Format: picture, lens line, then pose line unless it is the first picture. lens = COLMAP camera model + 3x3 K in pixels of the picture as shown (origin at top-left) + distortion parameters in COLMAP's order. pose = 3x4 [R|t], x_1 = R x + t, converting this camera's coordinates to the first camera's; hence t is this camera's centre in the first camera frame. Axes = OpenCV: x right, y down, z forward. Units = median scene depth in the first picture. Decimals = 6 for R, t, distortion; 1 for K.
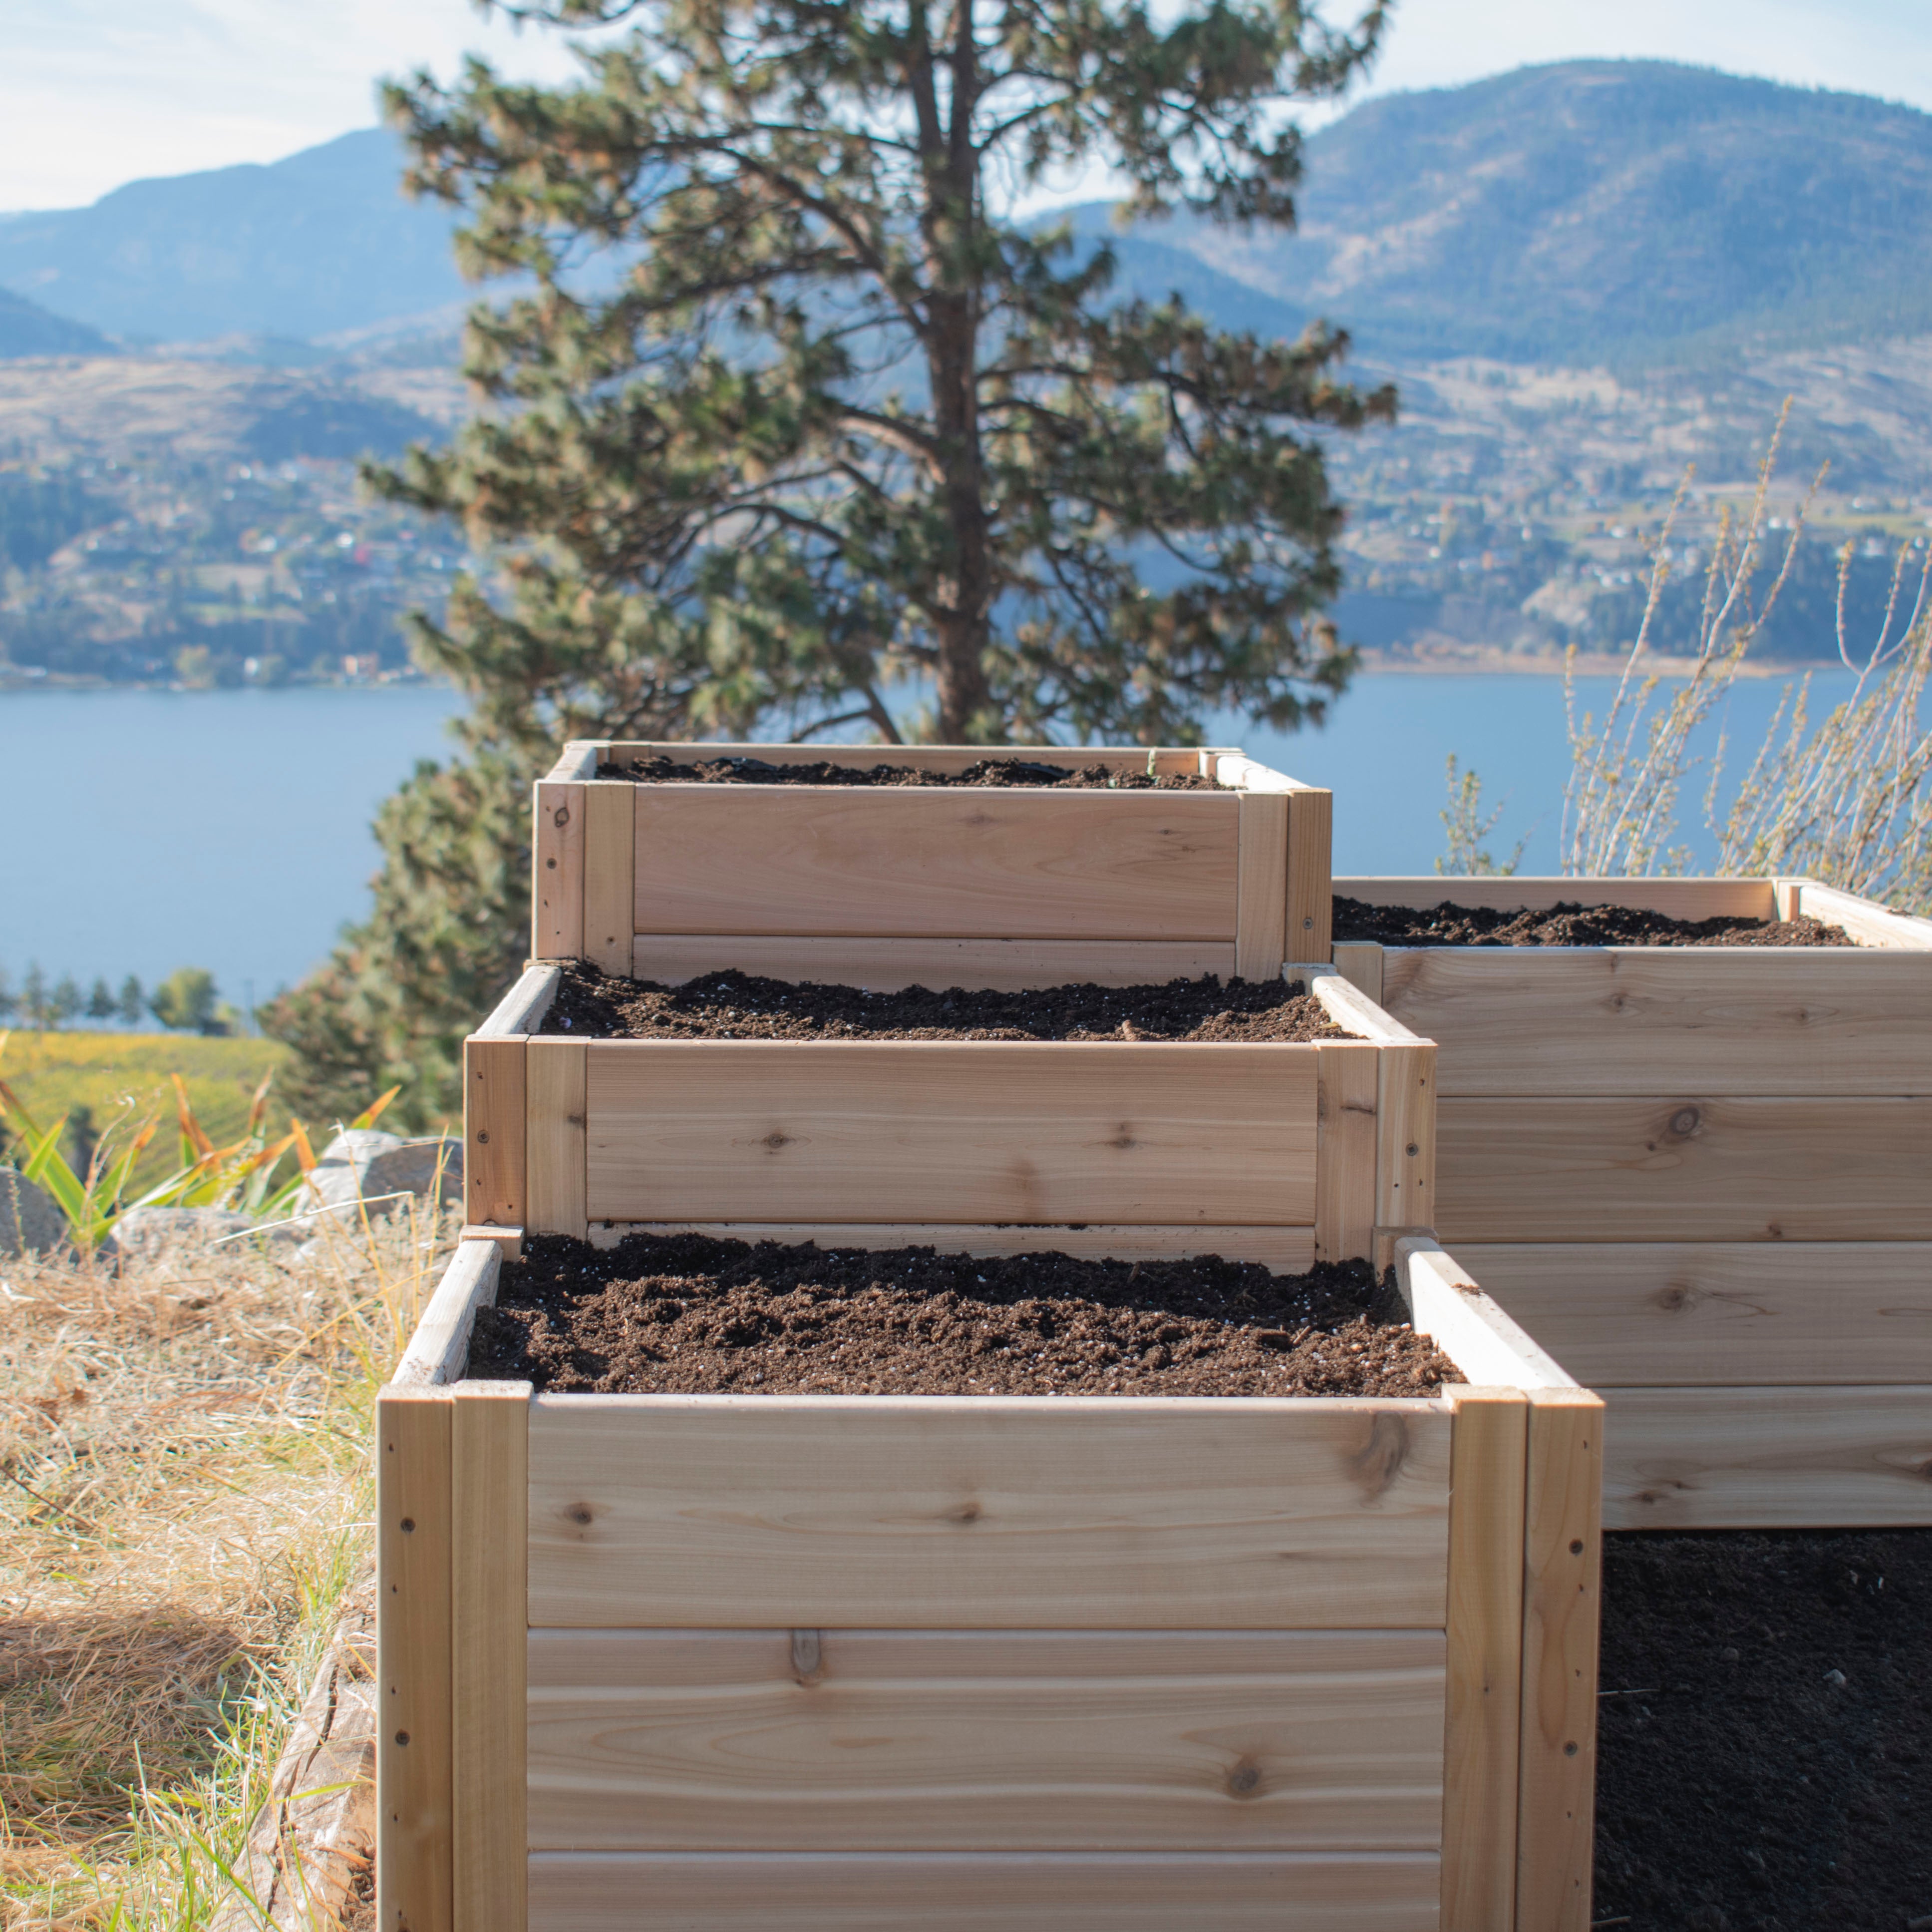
lens RADIAL K [[3962.0, 0, 966.0], [0, 3962.0, 966.0], [0, 0, 1]] dist [-0.054582, 0.083194]
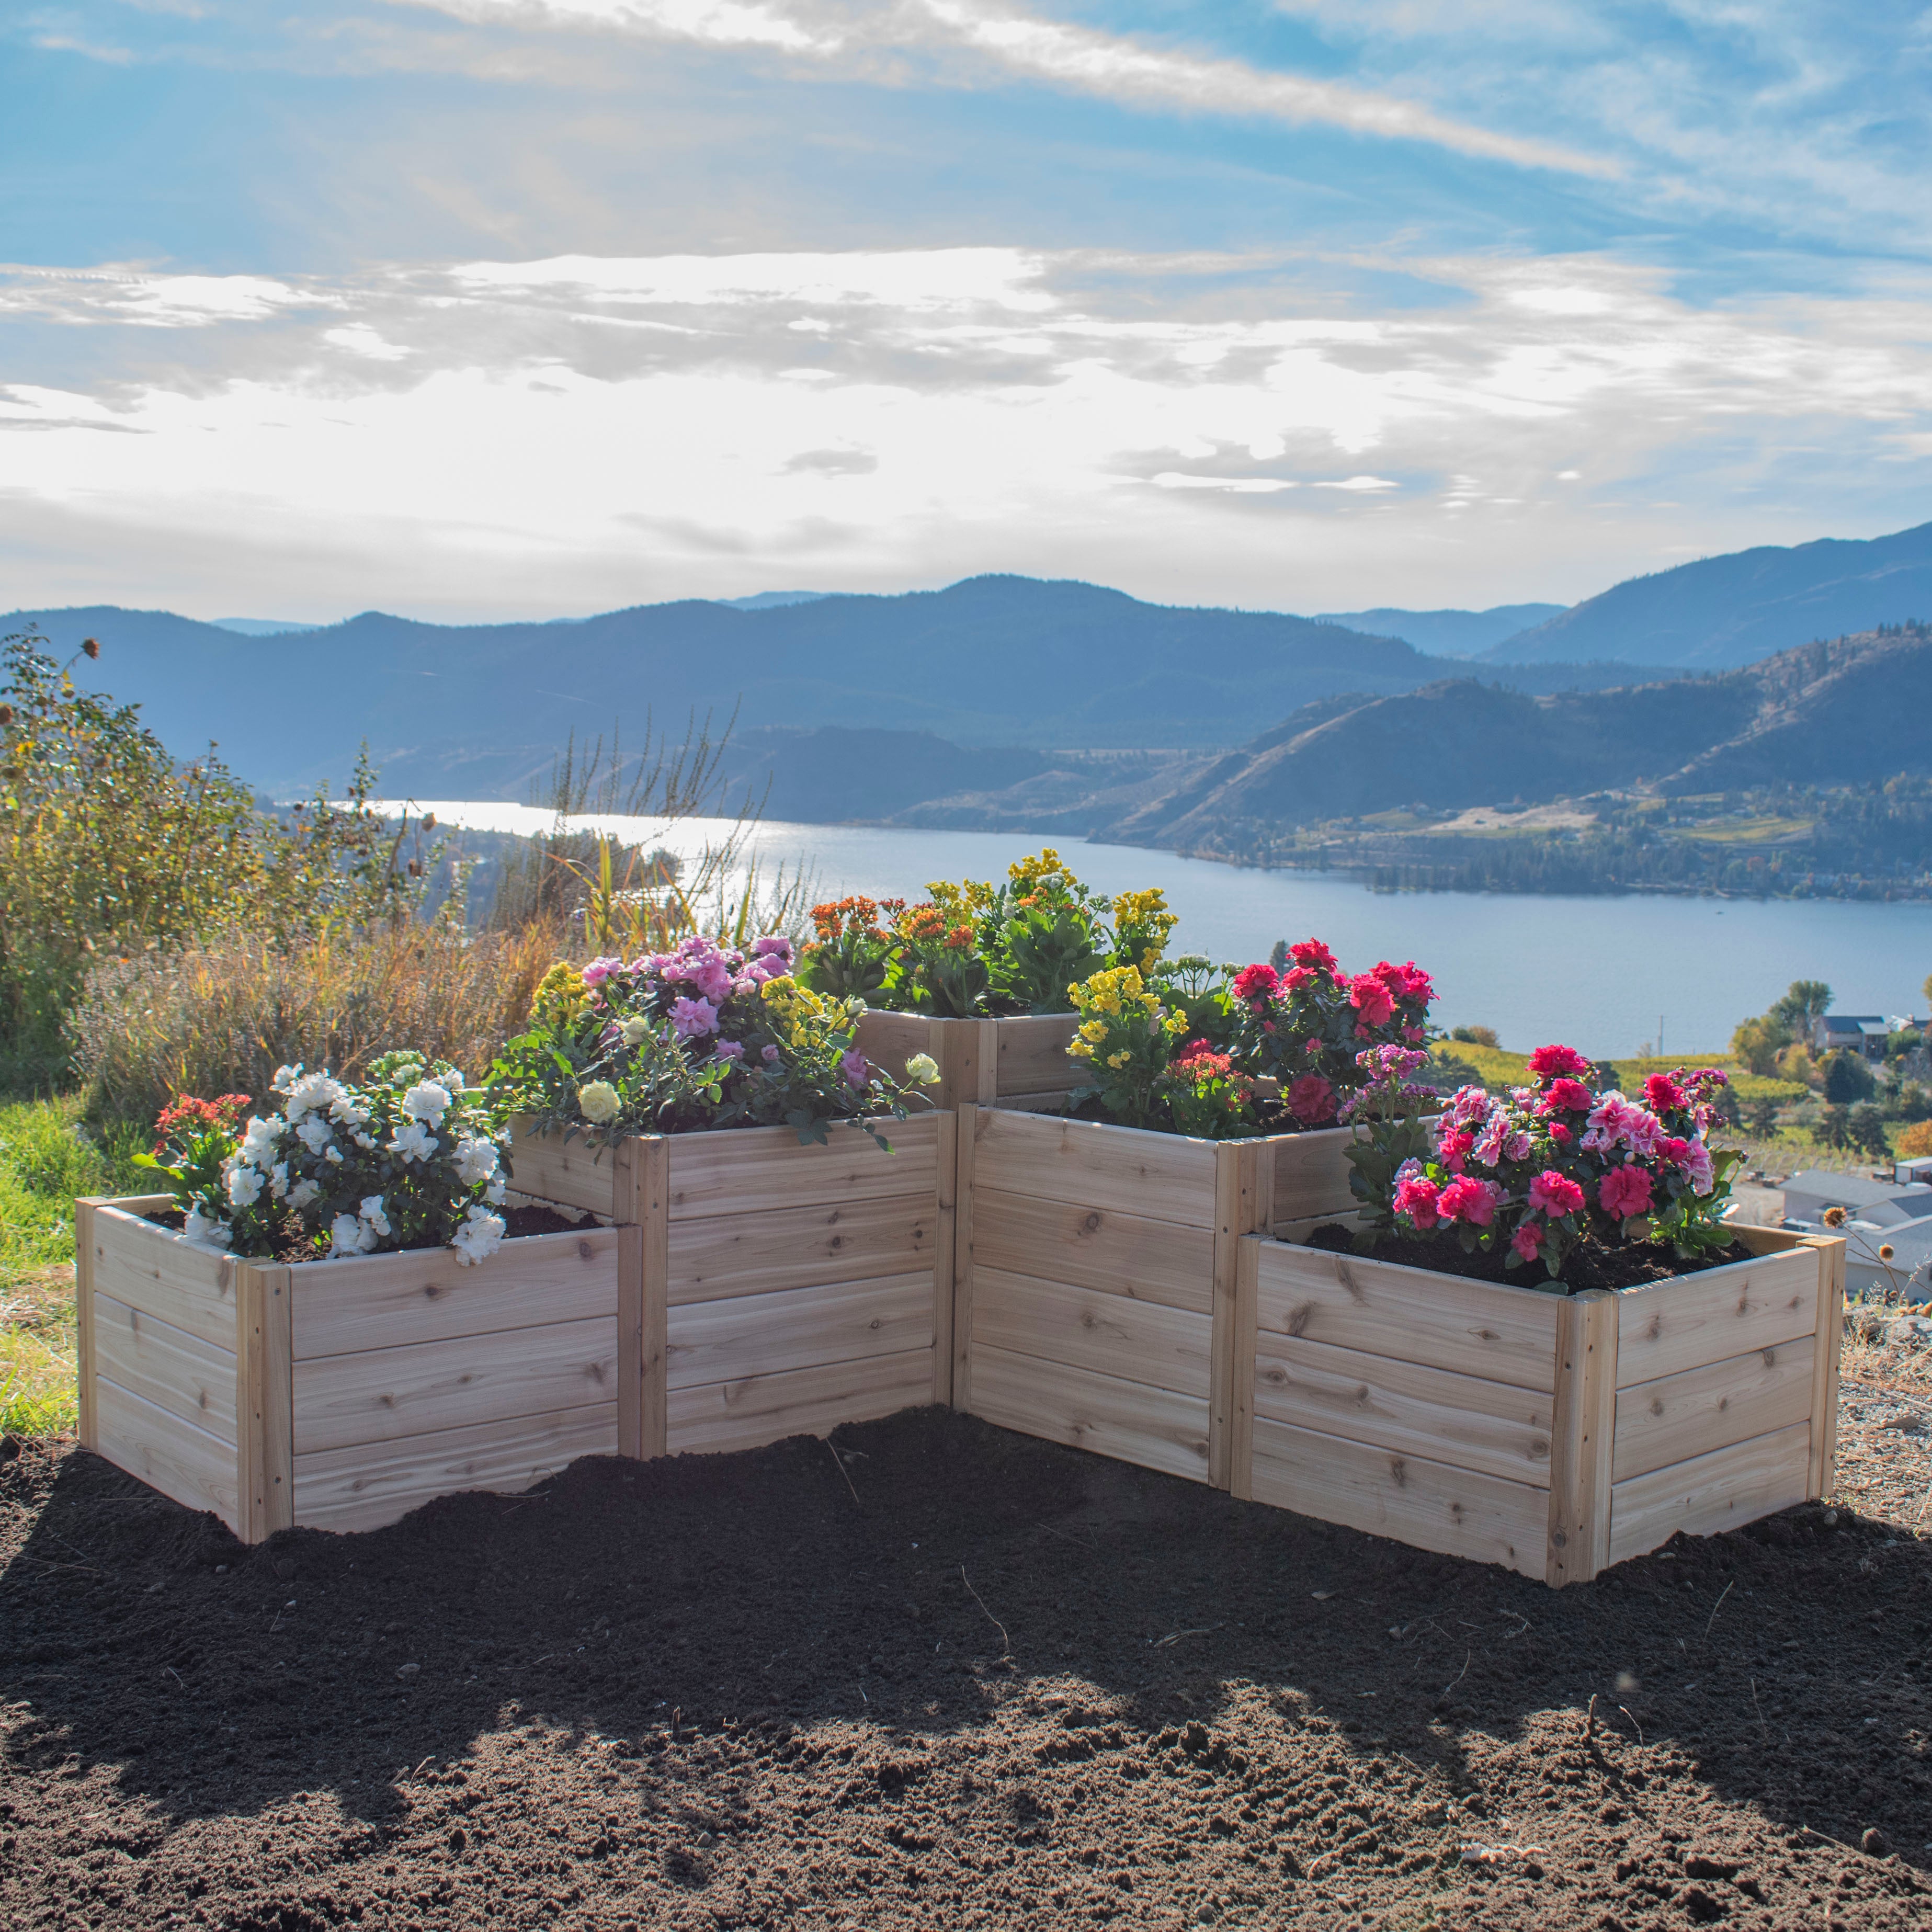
lens RADIAL K [[2427.6, 0, 1016.3], [0, 2427.6, 1003.0], [0, 0, 1]] dist [-0.095602, 0.010441]
pose [[0.639048, 0.067550, -0.766195, 0.094738], [-0.090805, 0.995796, 0.012056, -0.006570], [0.763788, 0.061870, 0.642495, 0.025738]]
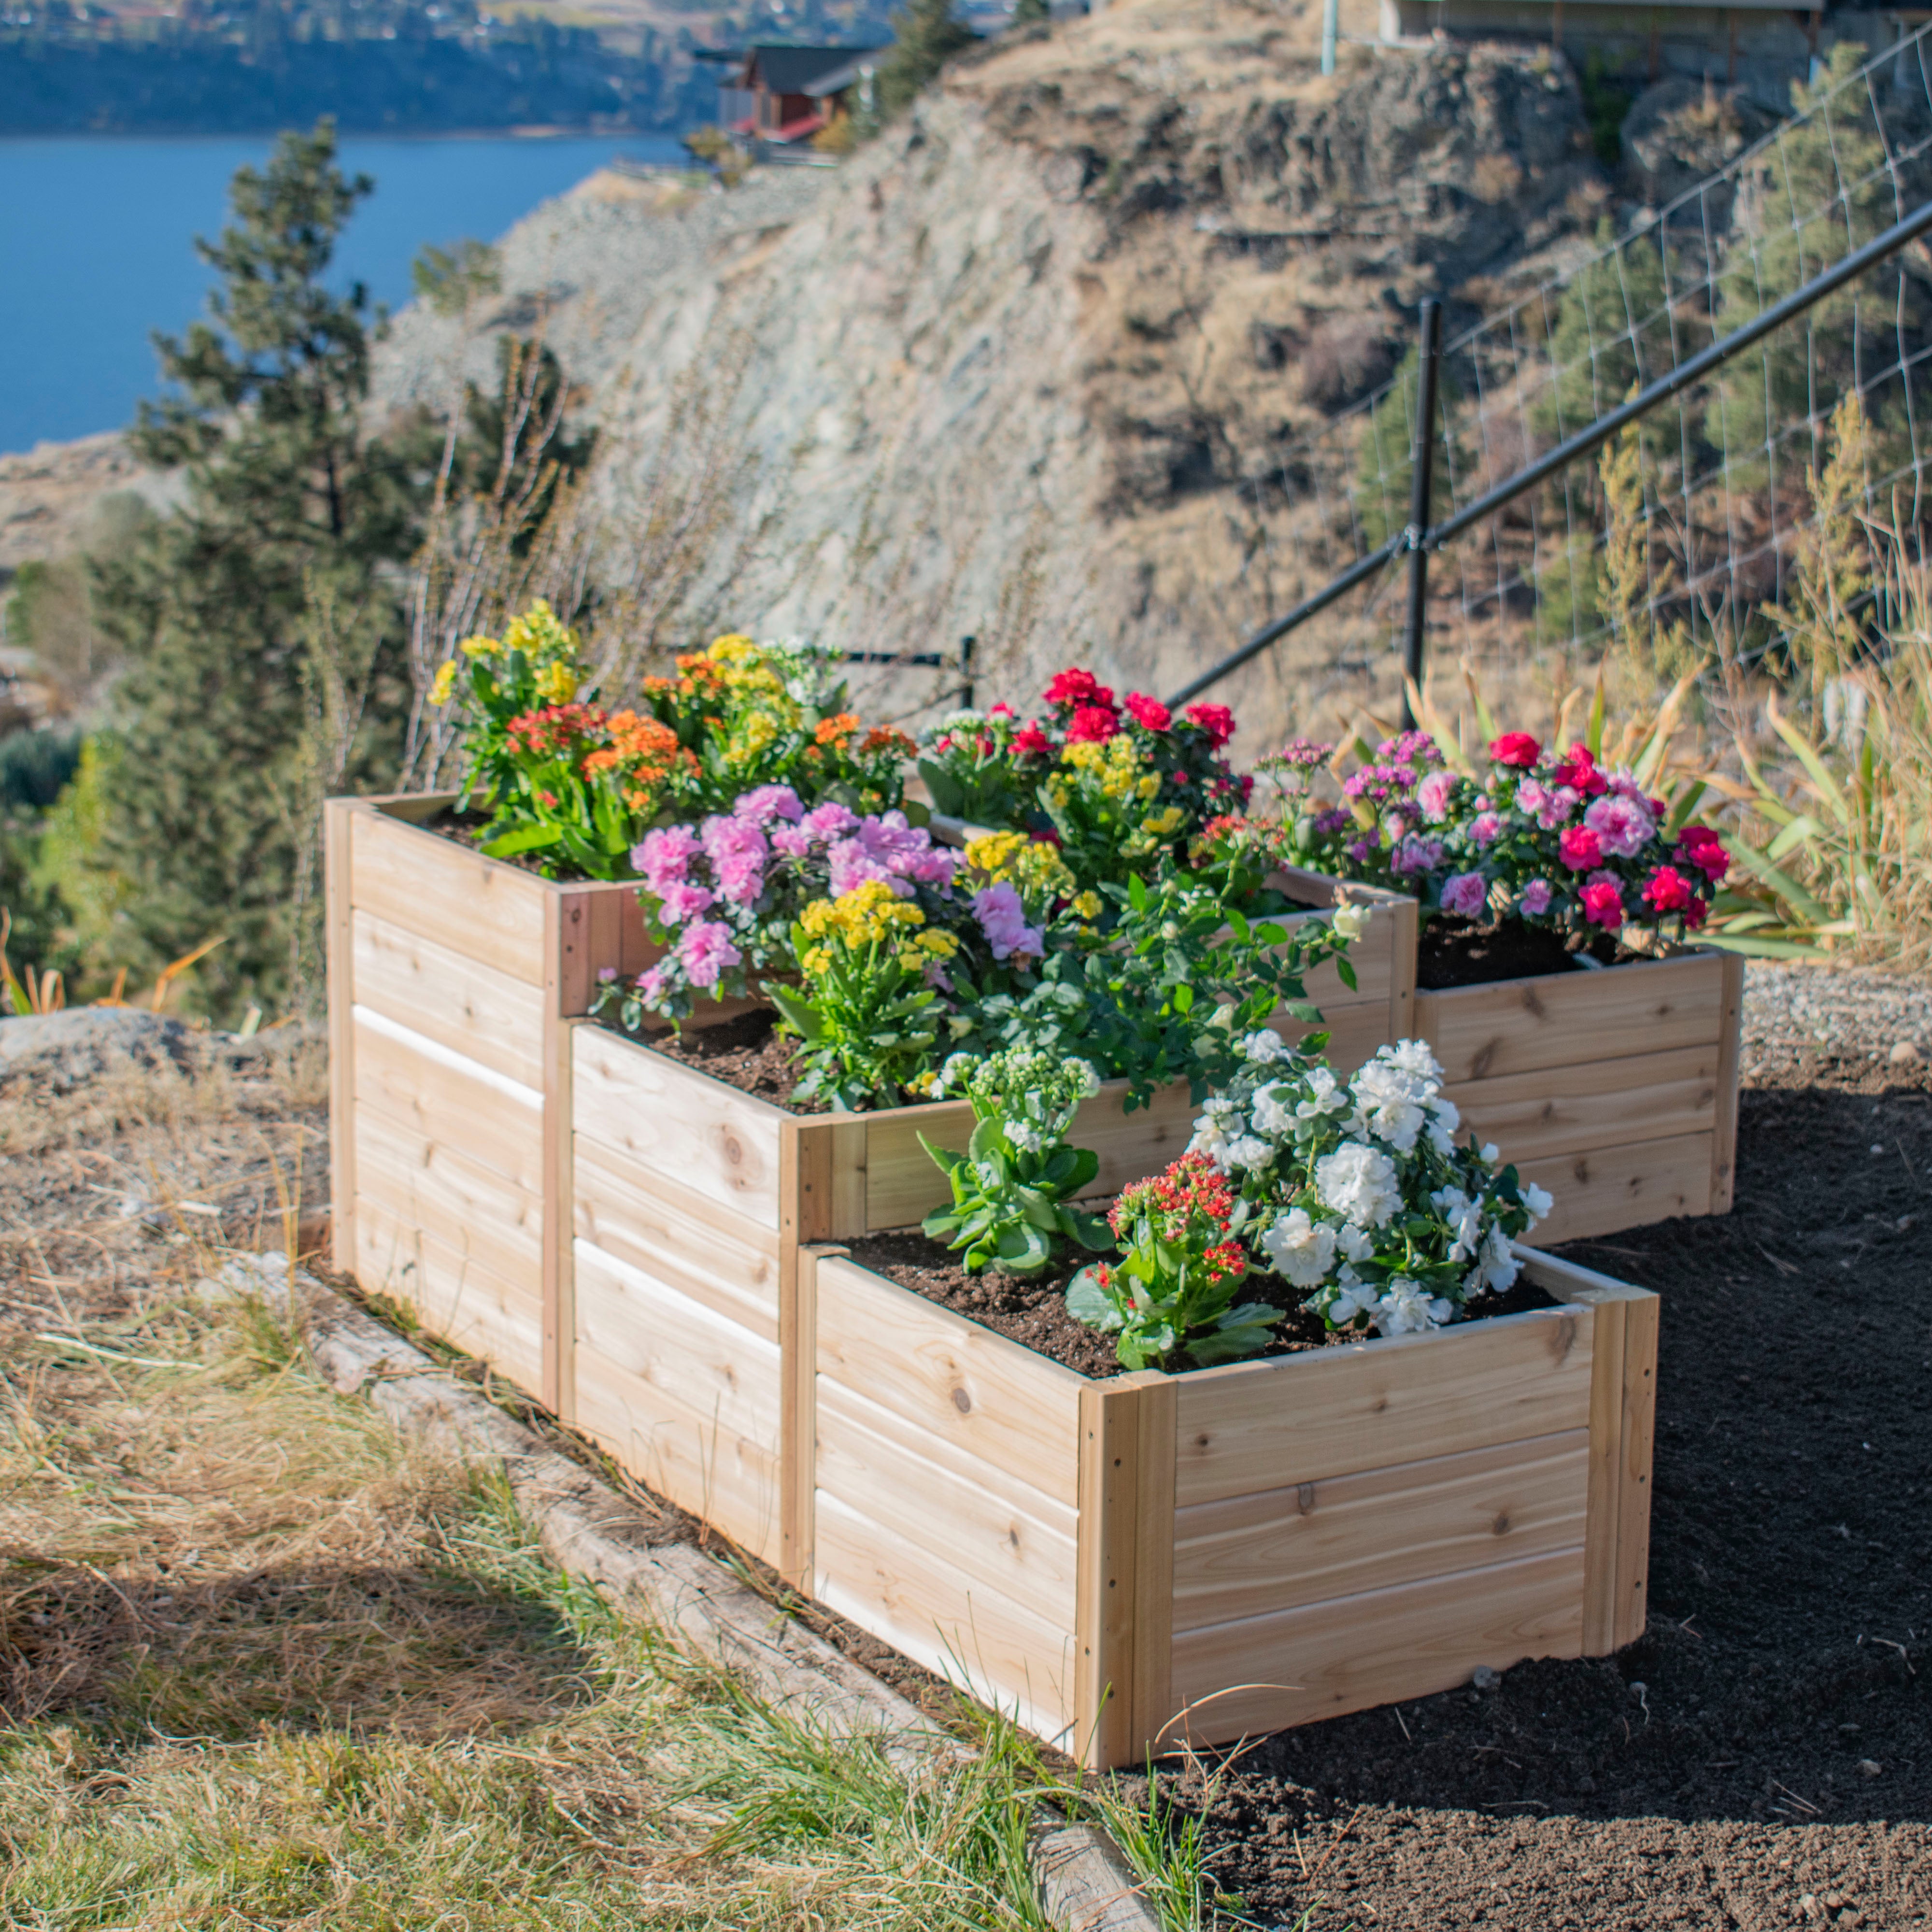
lens RADIAL K [[4251.6, 0, 966.0], [0, 4251.6, 966.0], [0, 0, 1]] dist [-0.027149, -0.092873]
pose [[0.874231, -0.104228, 0.474190, -0.065378], [0.046896, 0.990246, 0.131200, -0.019814], [-0.483240, -0.092461, 0.870592, -0.034952]]
